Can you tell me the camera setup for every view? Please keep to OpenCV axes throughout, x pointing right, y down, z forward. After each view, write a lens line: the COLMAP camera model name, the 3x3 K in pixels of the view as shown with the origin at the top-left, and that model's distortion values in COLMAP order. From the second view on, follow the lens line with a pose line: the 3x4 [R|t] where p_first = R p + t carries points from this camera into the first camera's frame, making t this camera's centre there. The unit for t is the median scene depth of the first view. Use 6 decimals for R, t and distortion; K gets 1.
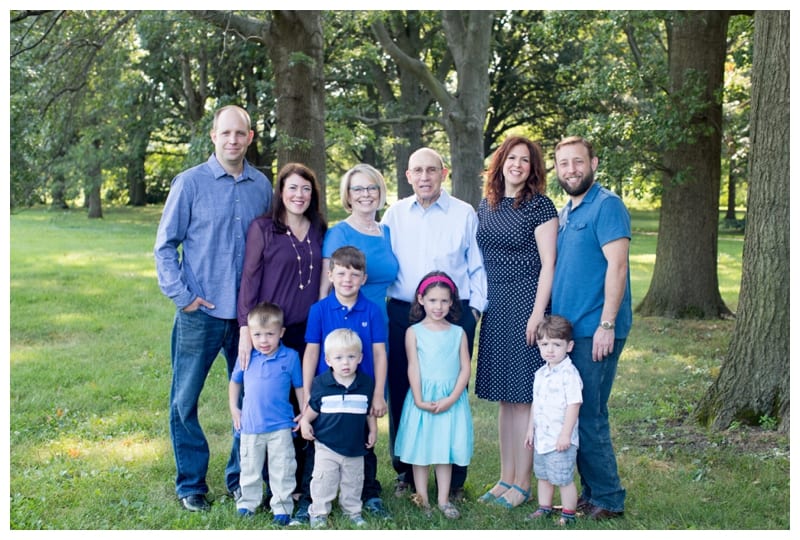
lens RADIAL K [[1149.3, 0, 400.0], [0, 1149.3, 270.0], [0, 0, 1]] dist [-0.031926, -0.012009]
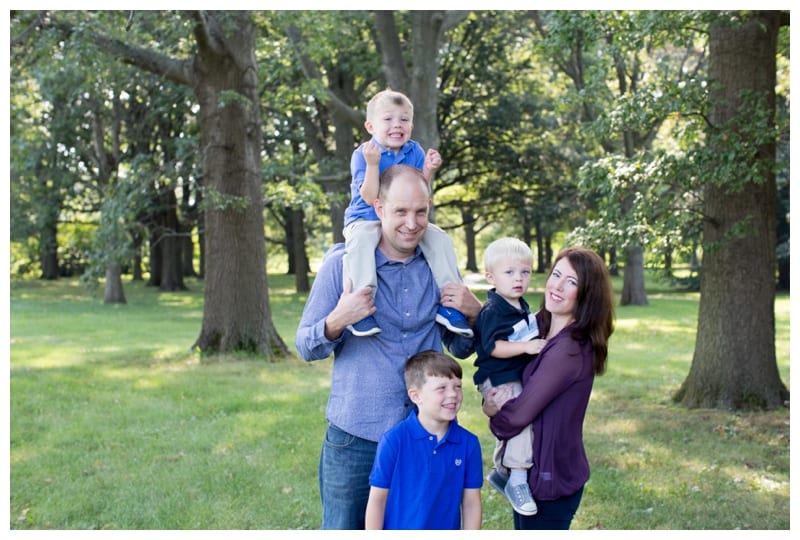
lens RADIAL K [[1149.3, 0, 400.0], [0, 1149.3, 270.0], [0, 0, 1]] dist [-0.031926, -0.012009]
pose [[0.997225, -0.027762, 0.069072, -0.026105], [0.031583, 0.997995, -0.054854, -0.012629], [-0.067410, 0.056884, 0.996102, 0.175155]]
